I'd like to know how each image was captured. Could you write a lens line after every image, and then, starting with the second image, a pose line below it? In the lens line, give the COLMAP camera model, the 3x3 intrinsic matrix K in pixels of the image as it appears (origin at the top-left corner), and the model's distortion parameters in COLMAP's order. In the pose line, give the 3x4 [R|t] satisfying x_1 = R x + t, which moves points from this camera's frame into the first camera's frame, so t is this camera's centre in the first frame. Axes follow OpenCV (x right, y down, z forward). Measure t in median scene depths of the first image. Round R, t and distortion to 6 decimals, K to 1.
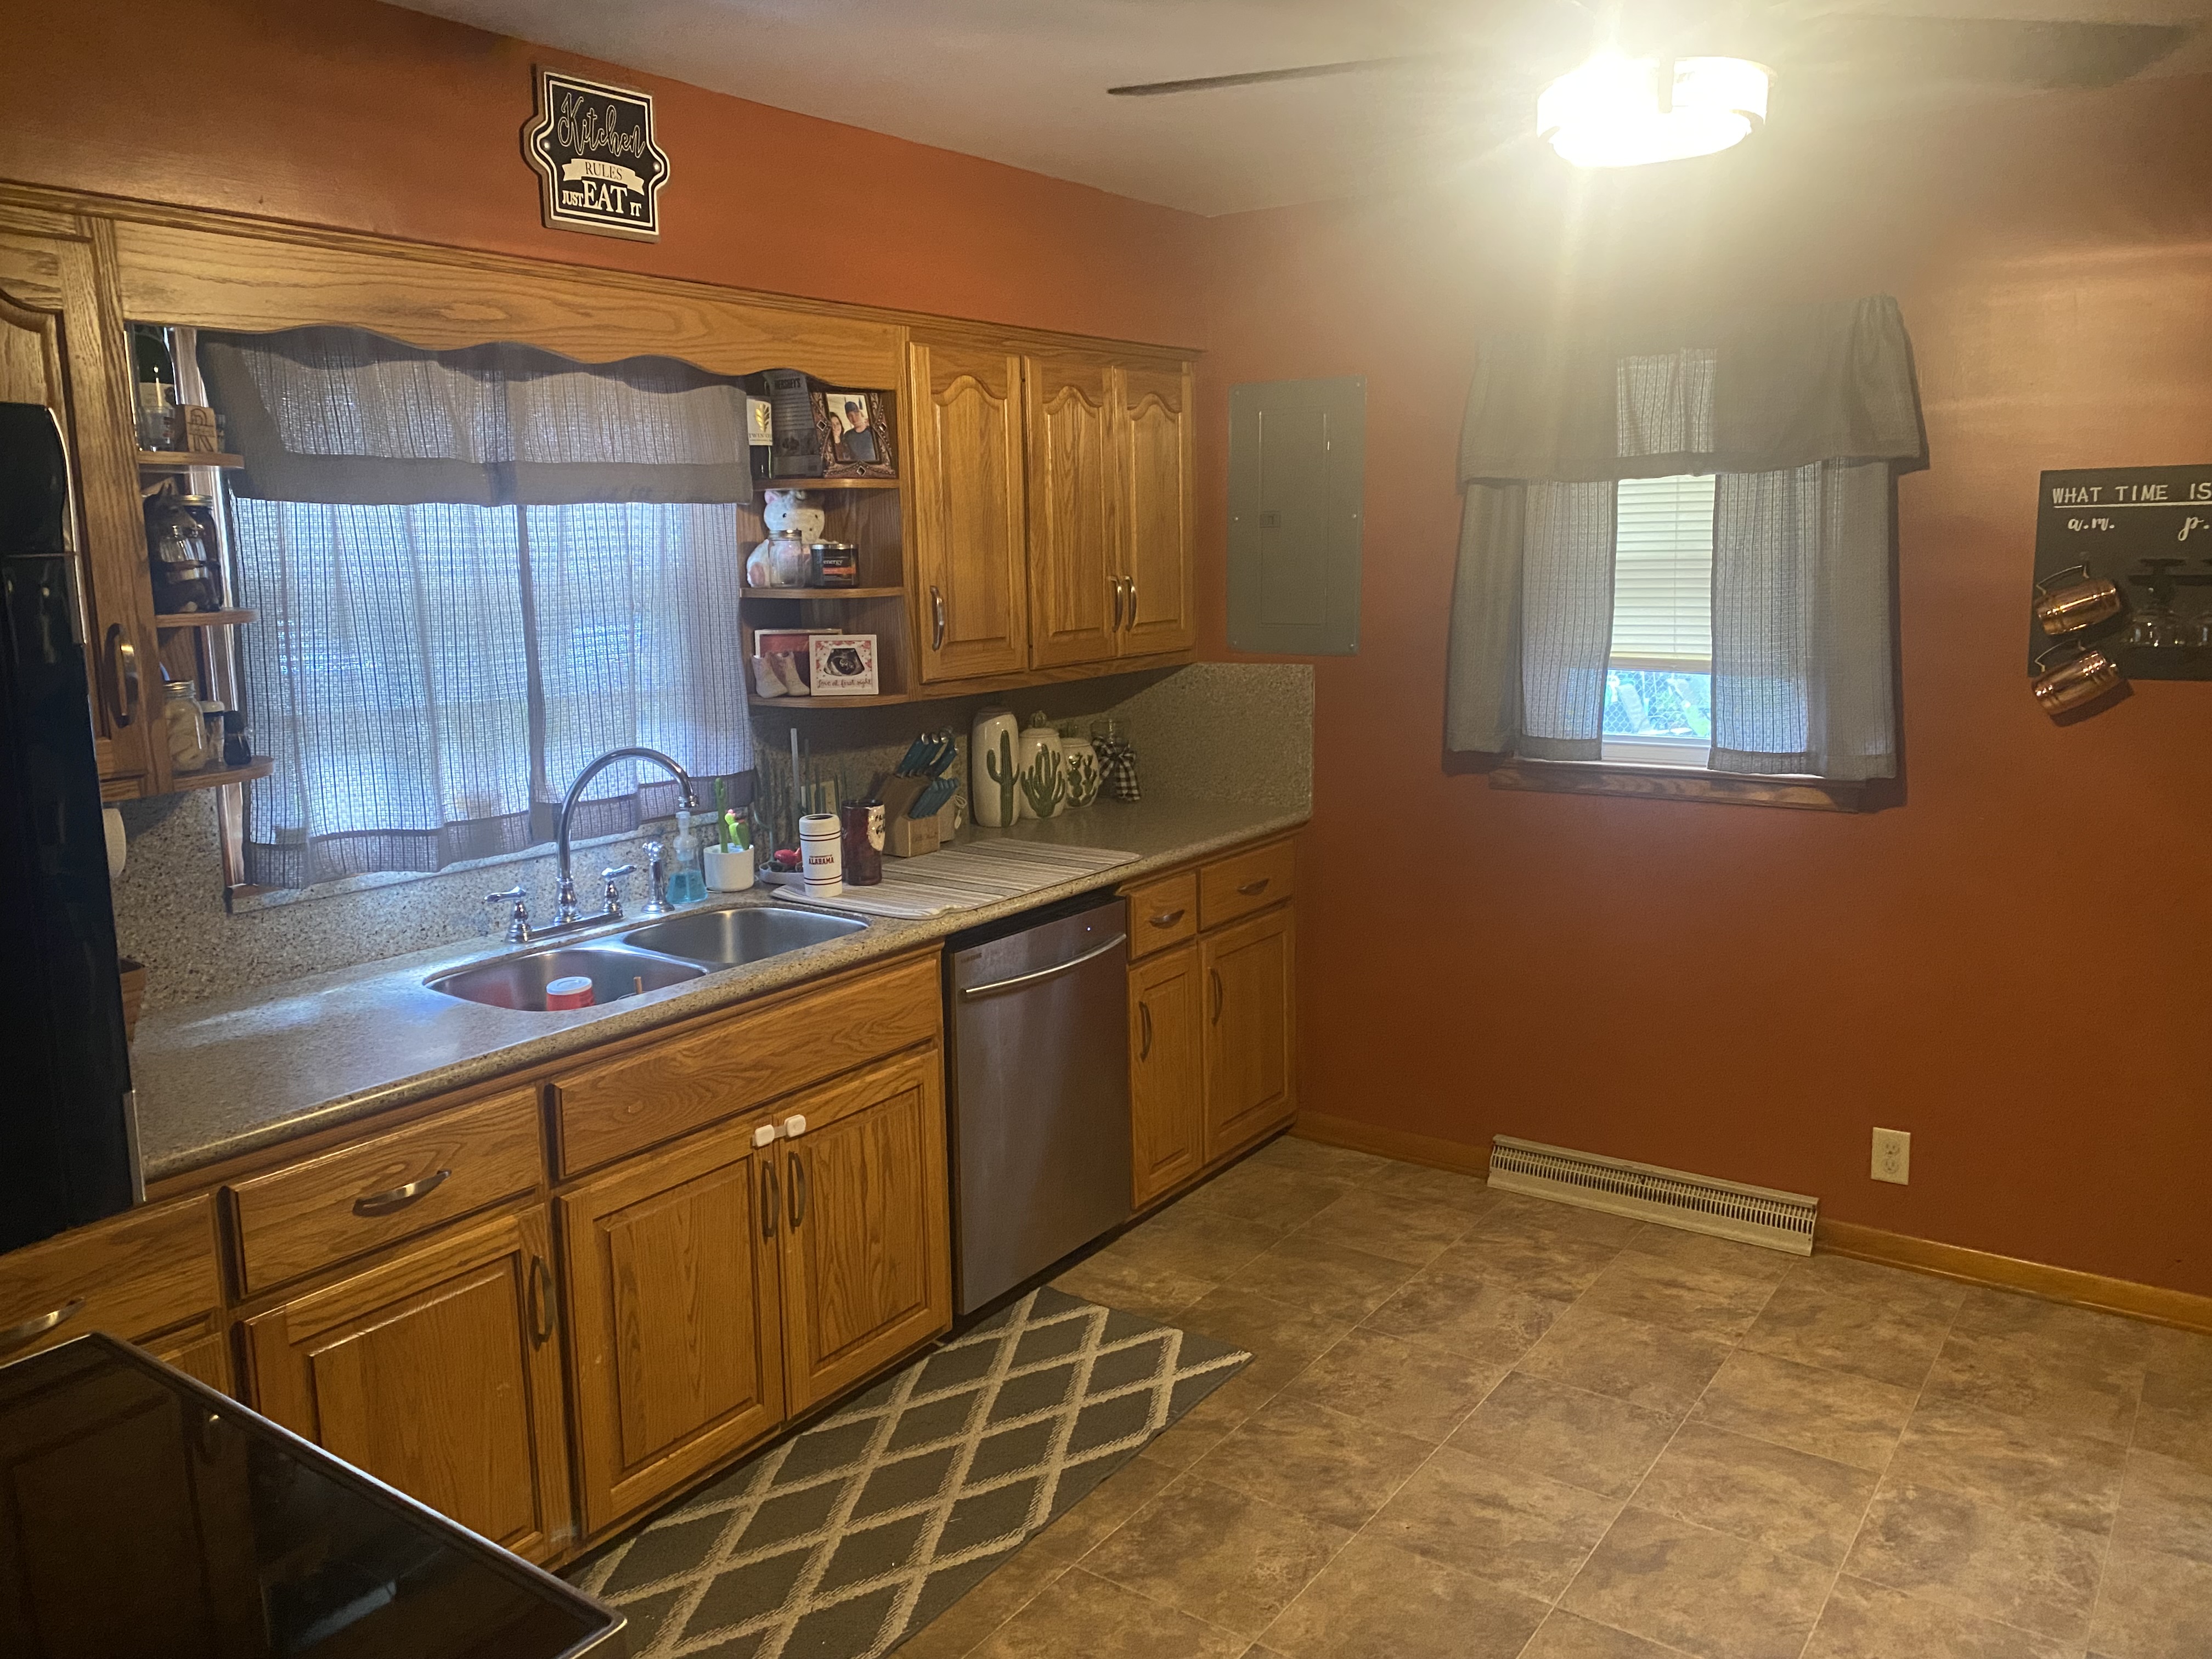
lens RADIAL K [[1702.5, 0, 1099.0], [0, 1702.5, 825.2], [0, 0, 1]] dist [0.133235, -0.234512]
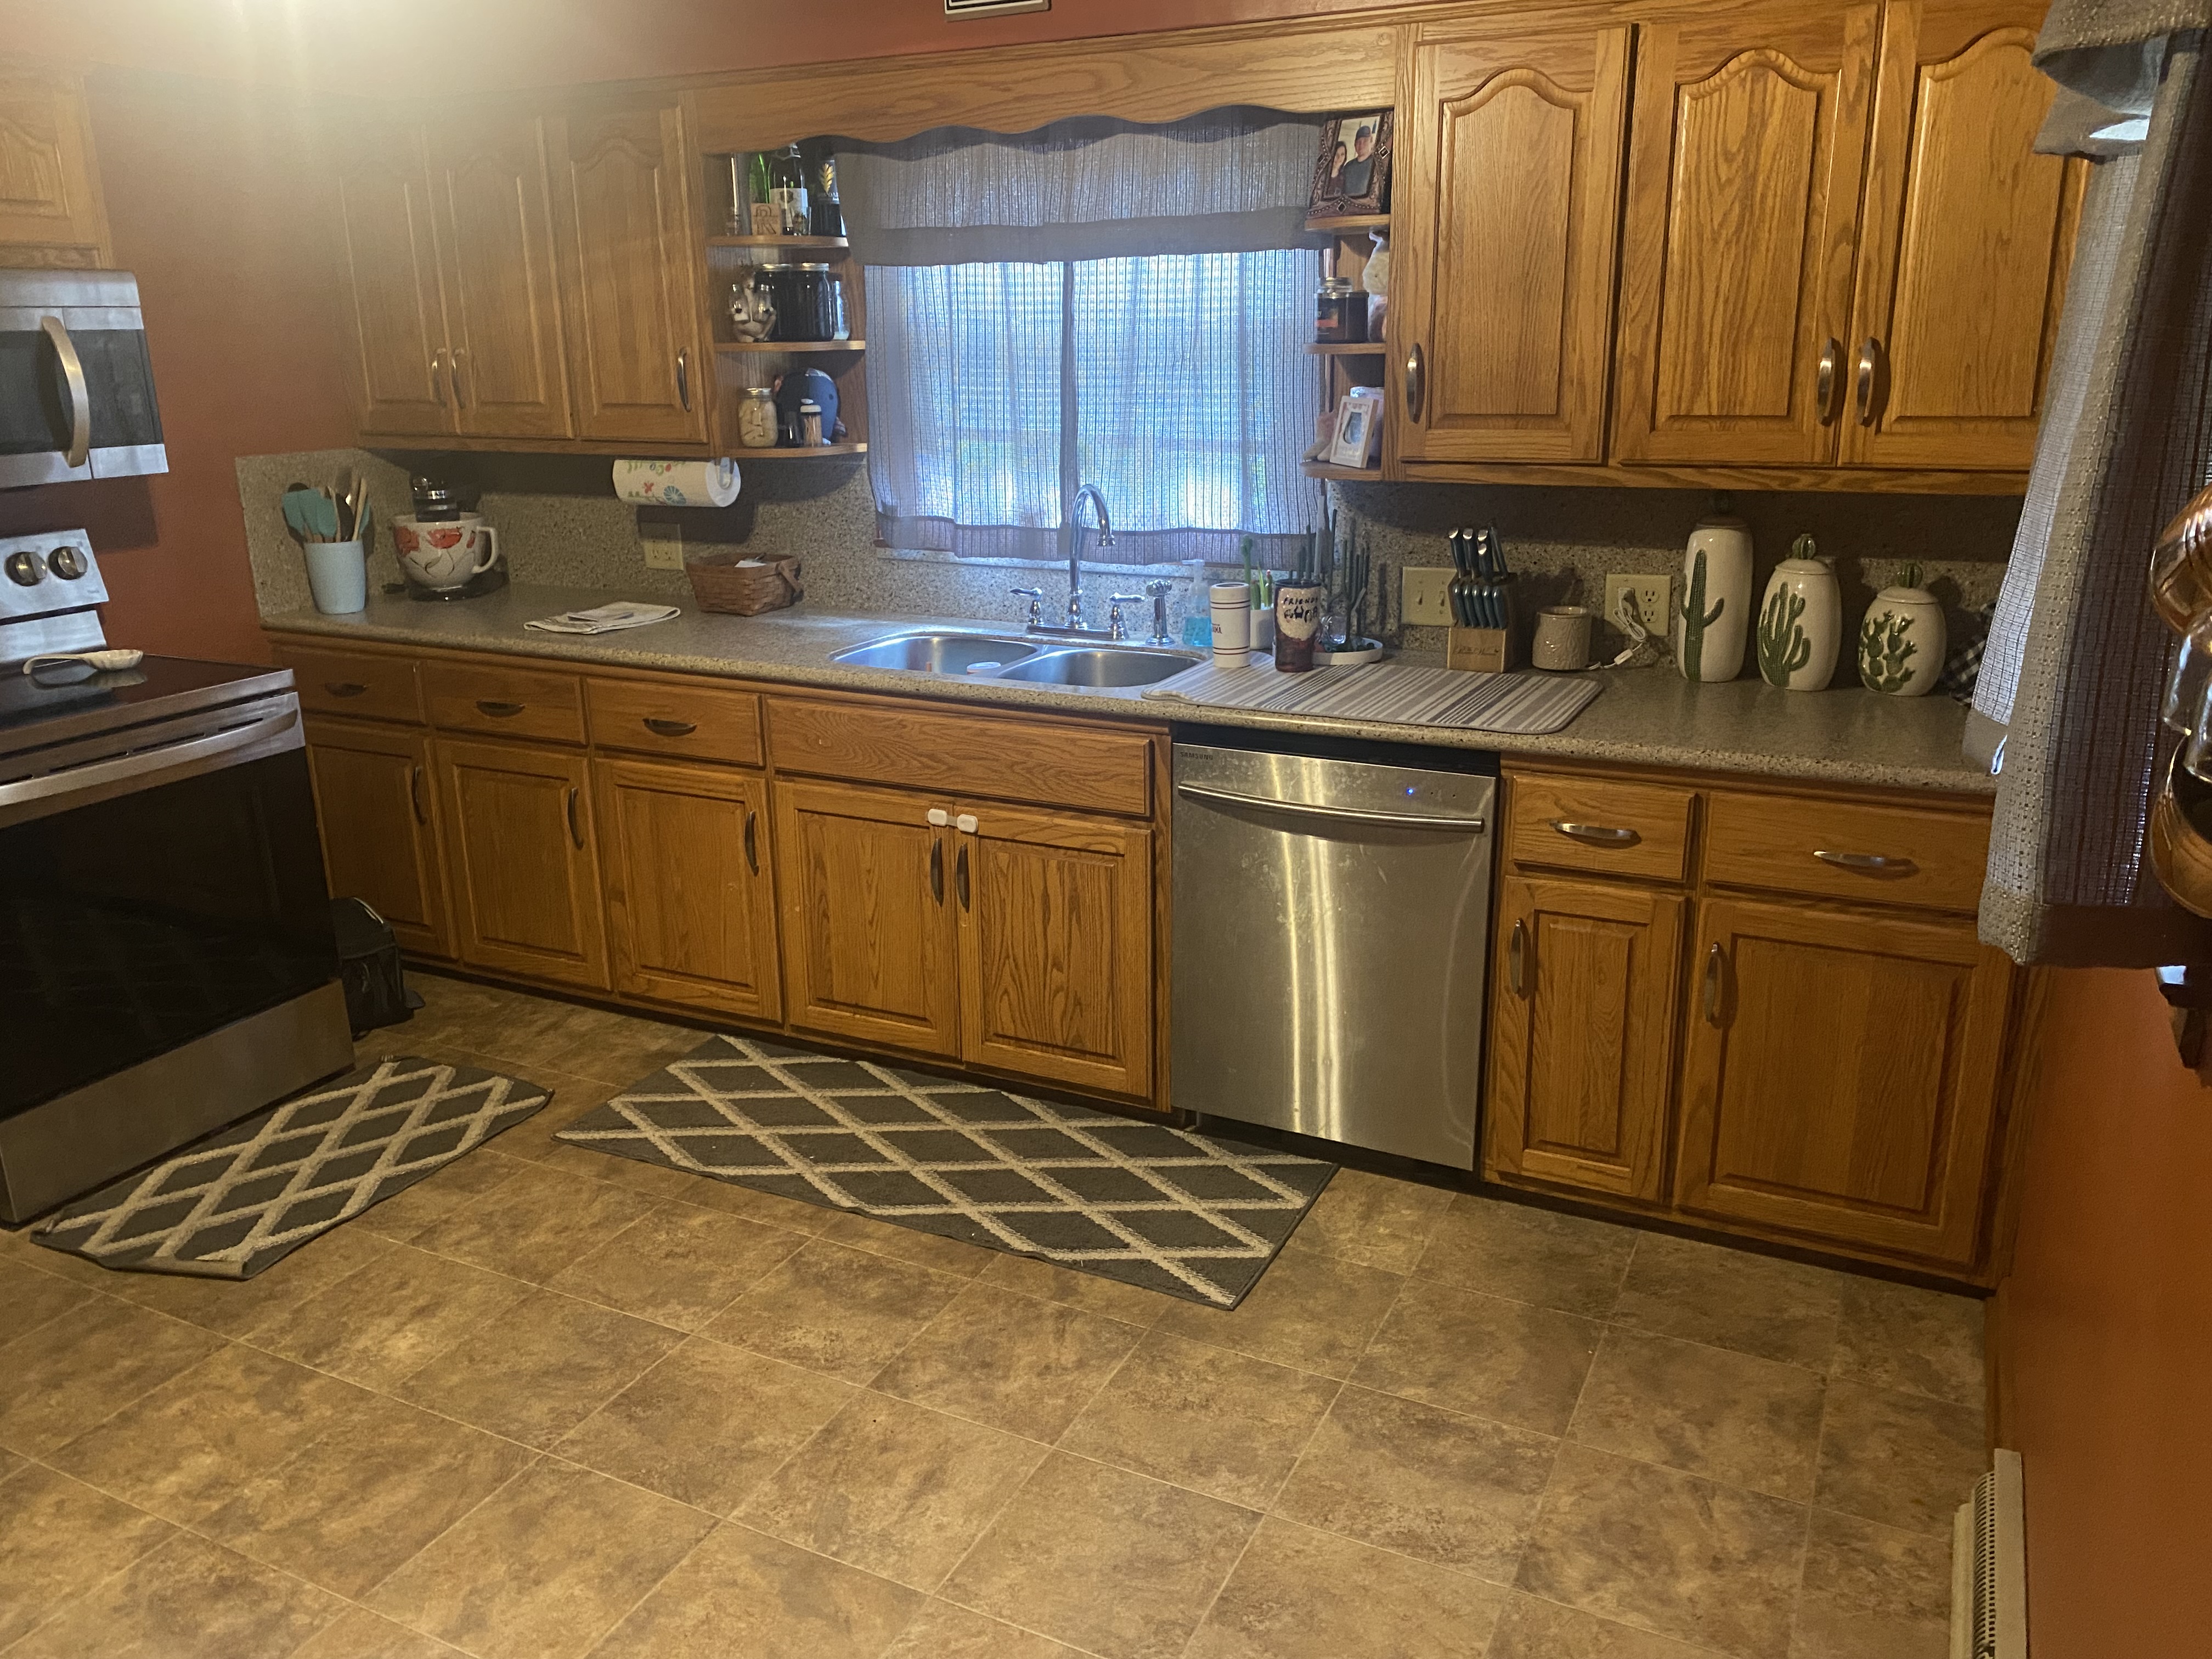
lens RADIAL K [[1702.5, 0, 1099.0], [0, 1702.5, 825.2], [0, 0, 1]] dist [0.133235, -0.234512]
pose [[0.147064, 0.295463, -0.943967, 0.870003], [-0.155398, 0.949394, 0.272951, -0.142296], [0.976844, 0.106549, 0.185536, 0.828540]]
